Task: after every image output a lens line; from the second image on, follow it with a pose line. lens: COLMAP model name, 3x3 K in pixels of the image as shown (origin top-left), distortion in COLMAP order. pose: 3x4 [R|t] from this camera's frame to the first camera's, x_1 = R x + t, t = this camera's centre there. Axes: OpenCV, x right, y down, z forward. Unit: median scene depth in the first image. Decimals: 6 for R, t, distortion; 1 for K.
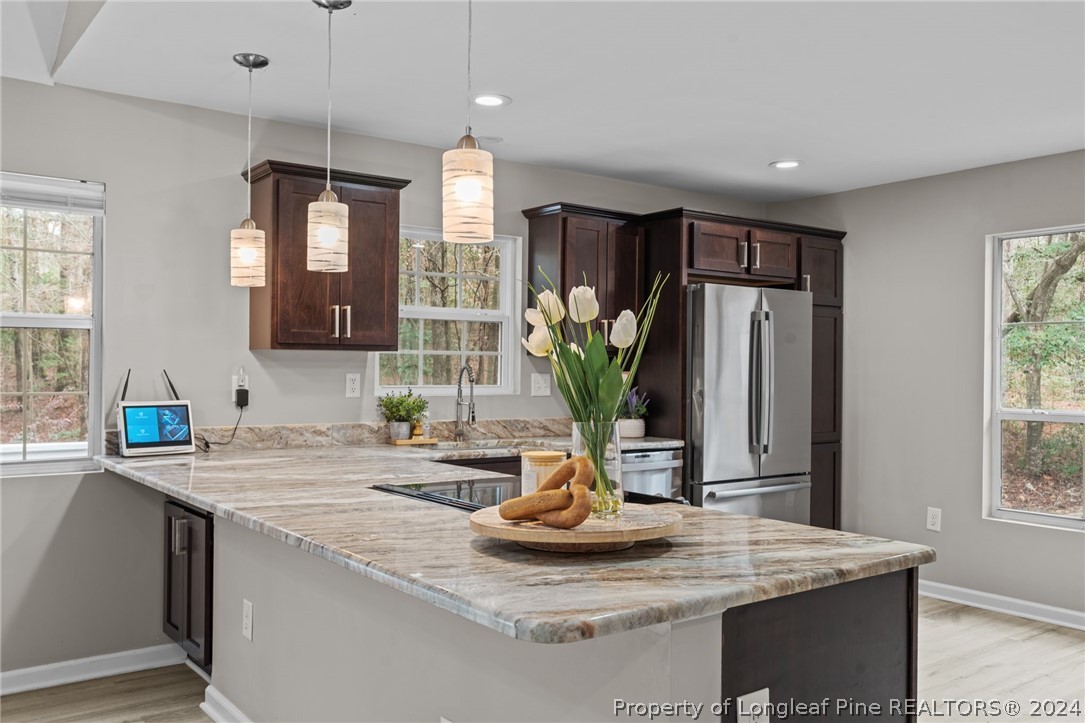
lens RADIAL K [[916.4, 0, 540.5], [0, 916.4, 363.9], [0, 0, 1]] dist [0.006389, 0.001322]
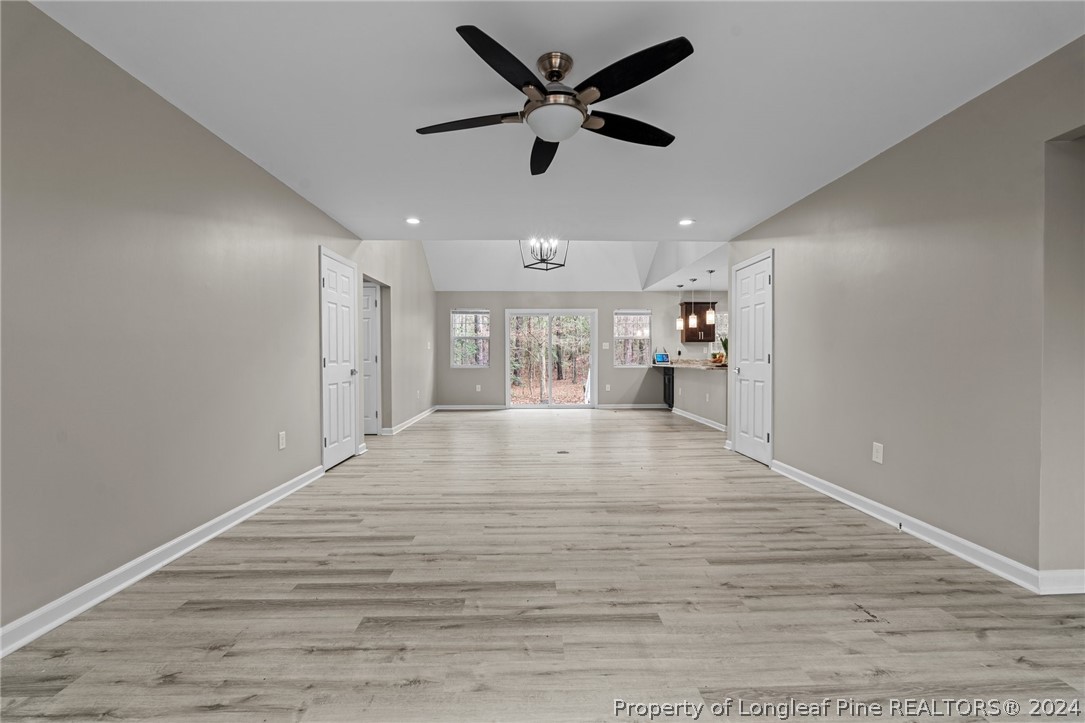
lens RADIAL K [[475.8, 0, 550.9], [0, 475.8, 359.7], [0, 0, 1]] dist [-0.010392, 0.002019]
pose [[0.826780, -0.006404, -0.562489, 0.457764], [0.012035, 0.999908, 0.006306, 0.046018], [0.562397, -0.011983, 0.826781, -1.266612]]
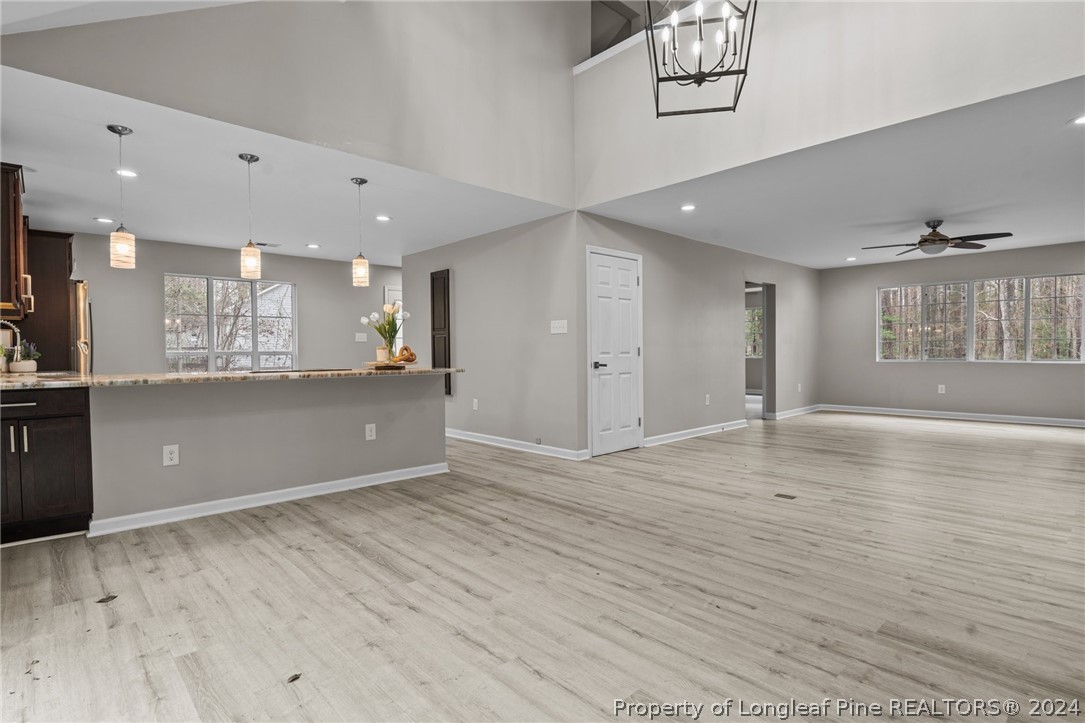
lens RADIAL K [[545.2, 0, 541.4], [0, 545.2, 362.5], [0, 0, 1]] dist [-0.003951, -0.000553]
pose [[-0.107930, -0.027514, 0.993778, -1.072395], [0.000114, 0.999617, 0.027688, 0.045849], [-0.994158, 0.003102, -0.107885, 0.277457]]
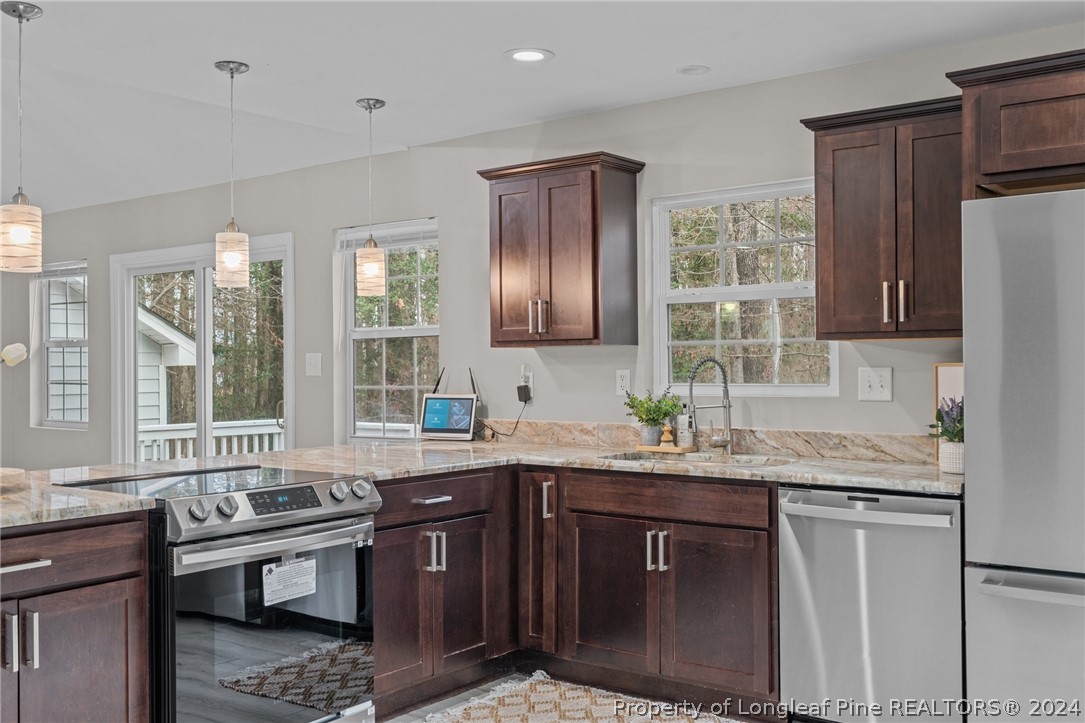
lens RADIAL K [[1050.7, 0, 539.0], [0, 1050.7, 363.6], [0, 0, 1]] dist [0.009607, 0.000000]
pose [[0.276992, -0.013160, -0.960782, 0.803256], [0.014707, 0.999847, -0.009455, 0.013652], [0.960760, -0.011511, 0.277143, 0.646624]]
